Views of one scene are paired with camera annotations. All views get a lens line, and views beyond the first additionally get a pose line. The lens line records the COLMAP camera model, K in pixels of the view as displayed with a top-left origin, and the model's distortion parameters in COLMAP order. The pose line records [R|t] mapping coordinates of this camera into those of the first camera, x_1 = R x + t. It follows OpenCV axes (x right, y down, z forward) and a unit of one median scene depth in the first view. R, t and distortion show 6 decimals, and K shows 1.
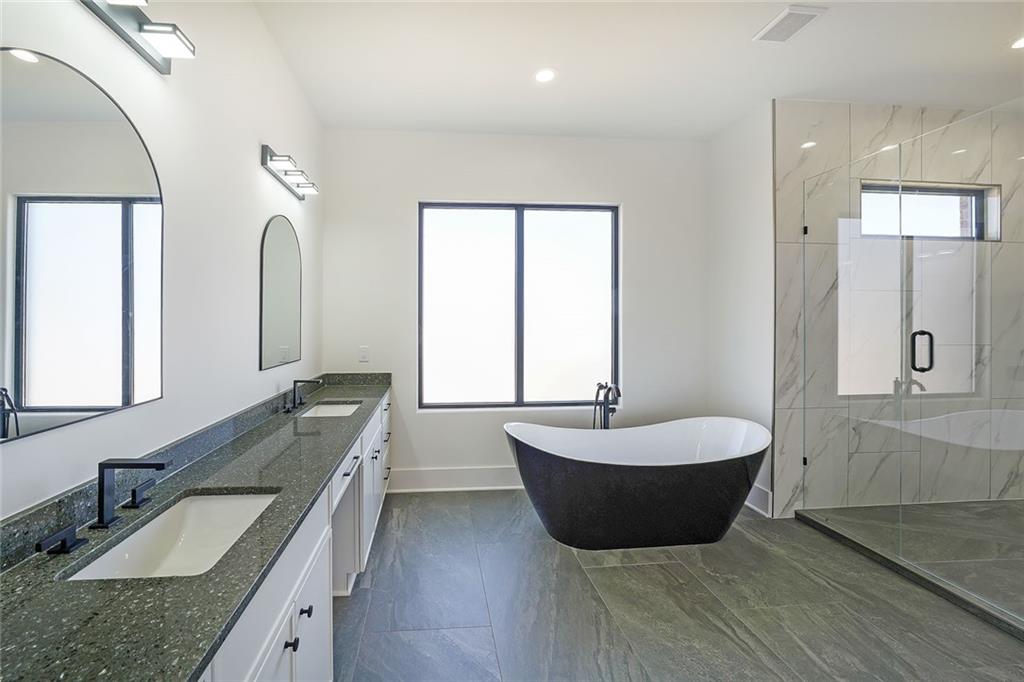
lens RADIAL K [[393.3, 0, 504.0], [0, 393.3, 323.9], [0, 0, 1]] dist [-0.010439, -0.000684]
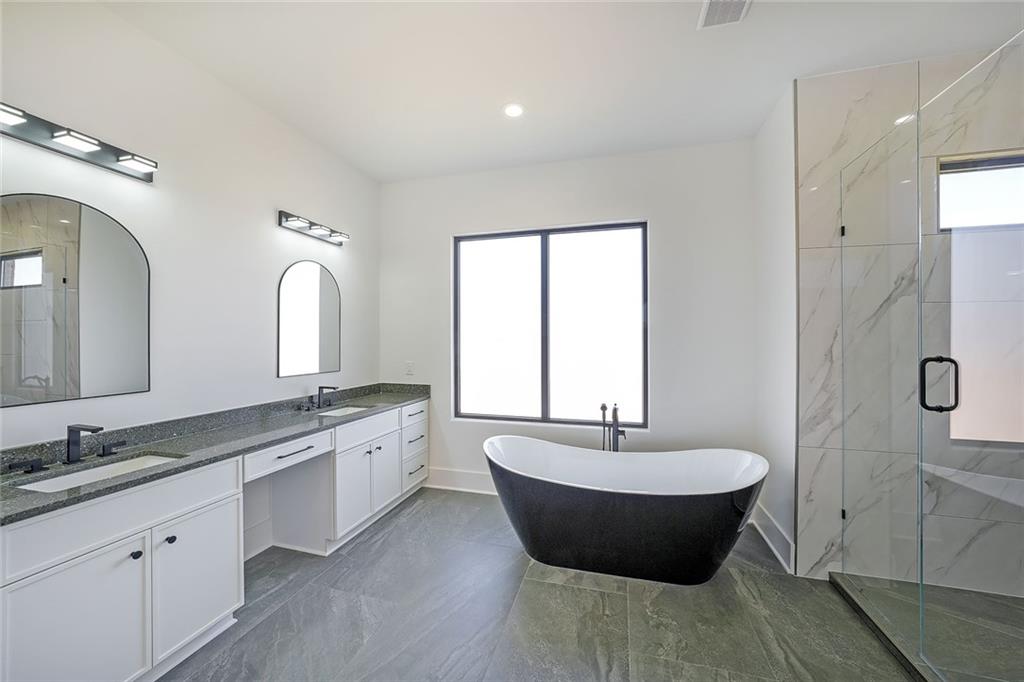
lens RADIAL K [[372.9, 0, 510.2], [0, 372.9, 341.7], [0, 0, 1]] dist [-0.009705, 0.000120]
pose [[0.942121, 0.003815, -0.335251, 0.371973], [-0.004641, 0.999988, -0.001663, -0.003471], [0.335240, 0.003123, 0.942127, 0.039585]]
